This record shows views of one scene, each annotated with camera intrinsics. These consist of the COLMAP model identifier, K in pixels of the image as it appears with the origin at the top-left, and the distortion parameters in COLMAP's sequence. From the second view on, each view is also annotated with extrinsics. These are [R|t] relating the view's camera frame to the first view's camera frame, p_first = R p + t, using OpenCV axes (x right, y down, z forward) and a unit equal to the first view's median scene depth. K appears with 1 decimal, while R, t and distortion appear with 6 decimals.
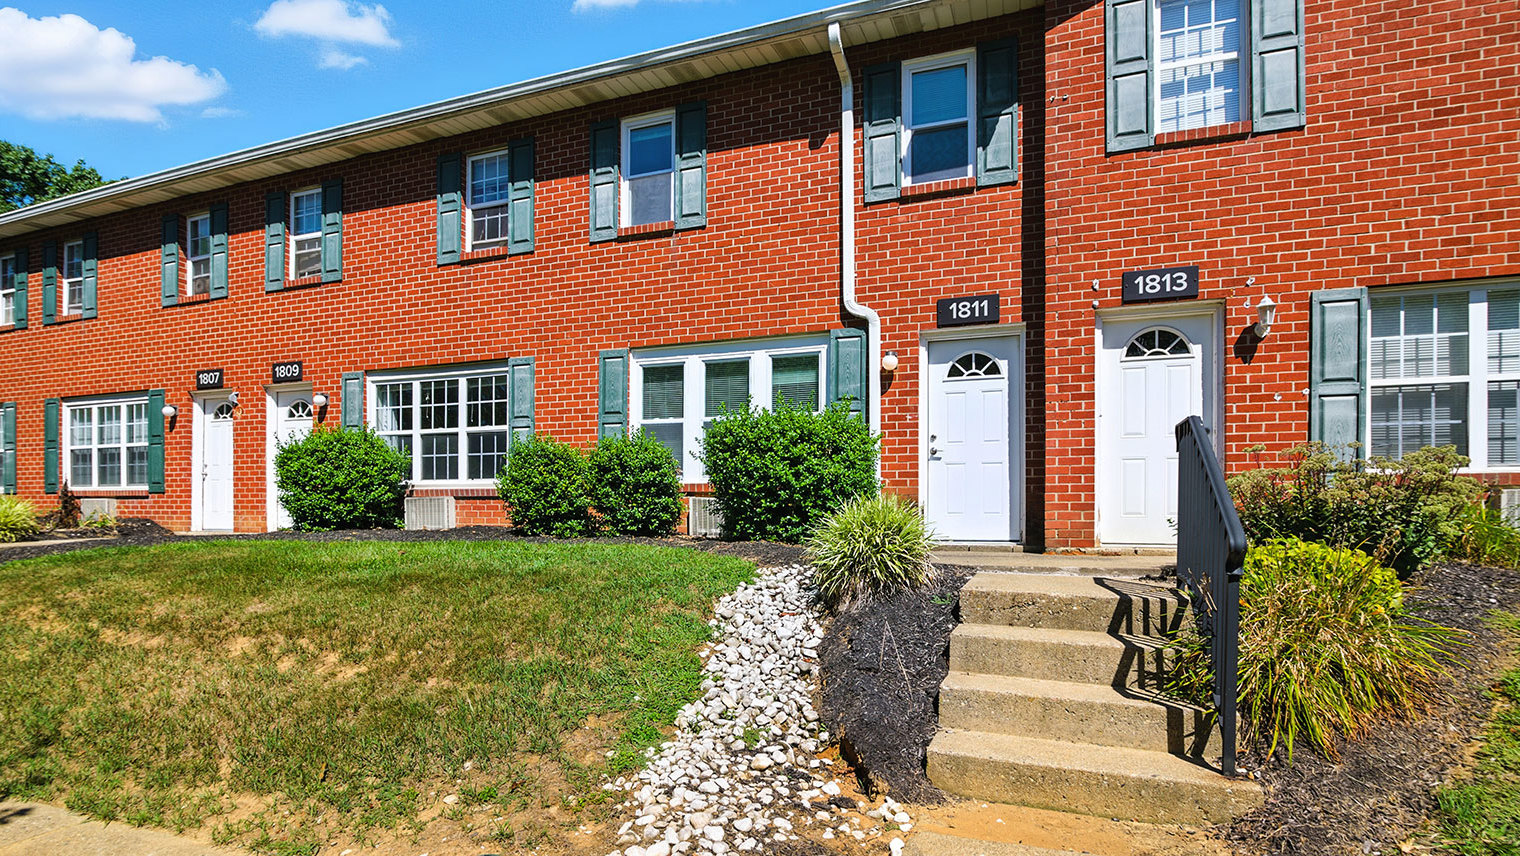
lens RADIAL K [[681.6, 0, 760.0], [0, 681.6, 428.0], [0, 0, 1]] dist [-0.013990, -0.000738]
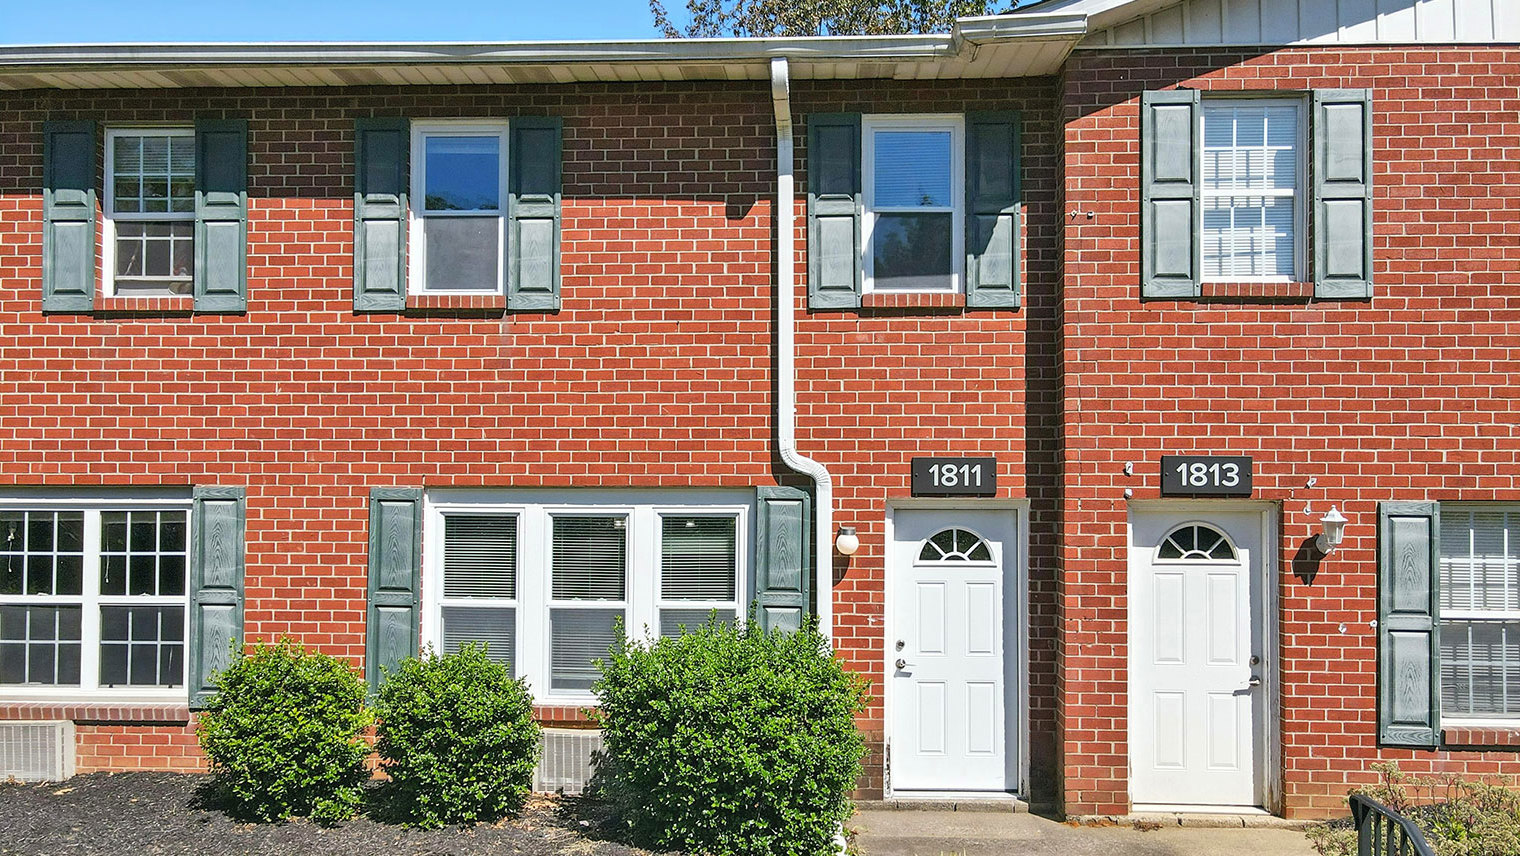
lens RADIAL K [[1008.3, 0, 760.0], [0, 1008.3, 428.0], [0, 0, 1]] dist [0.005181, 0.008099]
pose [[0.961554, 0.015731, 0.274164, -0.183635], [-0.010699, 0.999746, -0.019841, -0.191602], [-0.274406, 0.016145, 0.961478, 0.014044]]
